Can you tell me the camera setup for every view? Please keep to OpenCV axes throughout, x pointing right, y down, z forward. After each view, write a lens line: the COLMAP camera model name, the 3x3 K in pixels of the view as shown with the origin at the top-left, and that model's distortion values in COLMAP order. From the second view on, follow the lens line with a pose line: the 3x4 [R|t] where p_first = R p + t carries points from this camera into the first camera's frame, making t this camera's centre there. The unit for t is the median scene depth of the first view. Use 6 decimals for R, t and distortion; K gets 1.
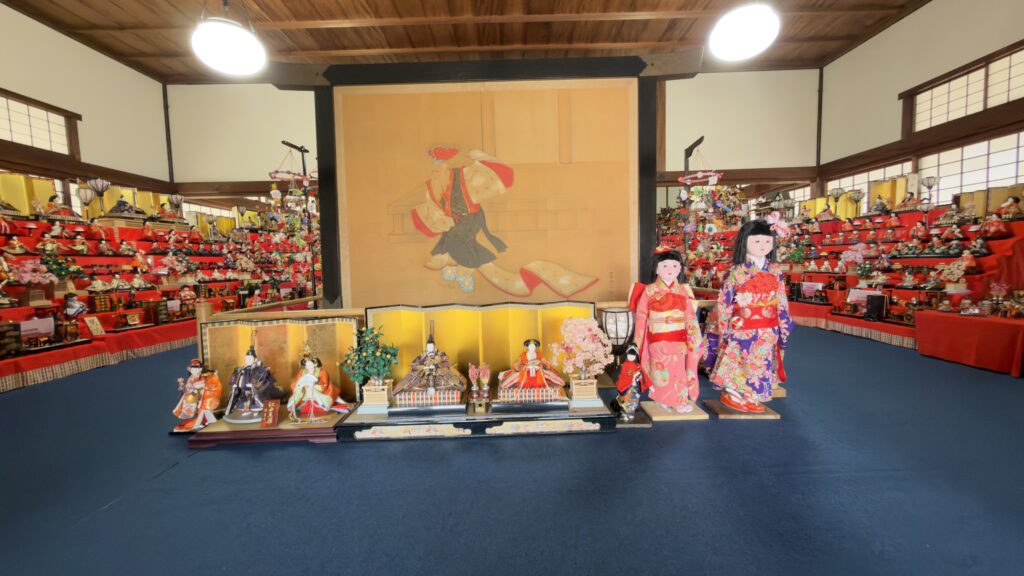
lens RADIAL K [[411.7, 0, 513.8], [0, 411.7, 281.1], [0, 0, 1]] dist [0.002189, 0.000372]
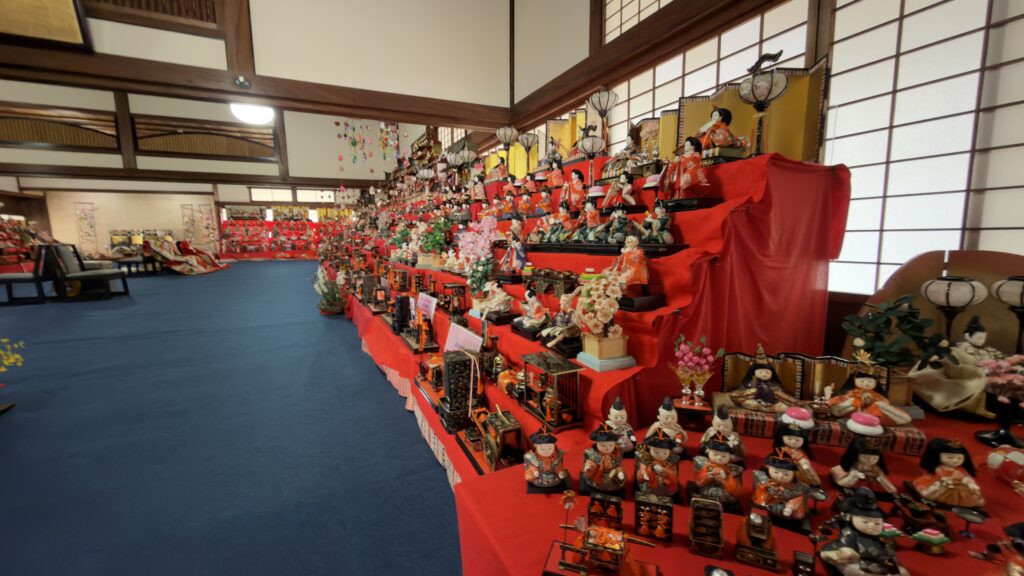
lens RADIAL K [[411.7, 0, 513.8], [0, 411.7, 281.1], [0, 0, 1]] dist [0.002189, 0.000372]
pose [[0.899483, -0.036911, 0.435393, 0.853800], [0.013247, 0.998271, 0.057262, -0.057881], [-0.436754, -0.045738, 0.898417, 0.727742]]
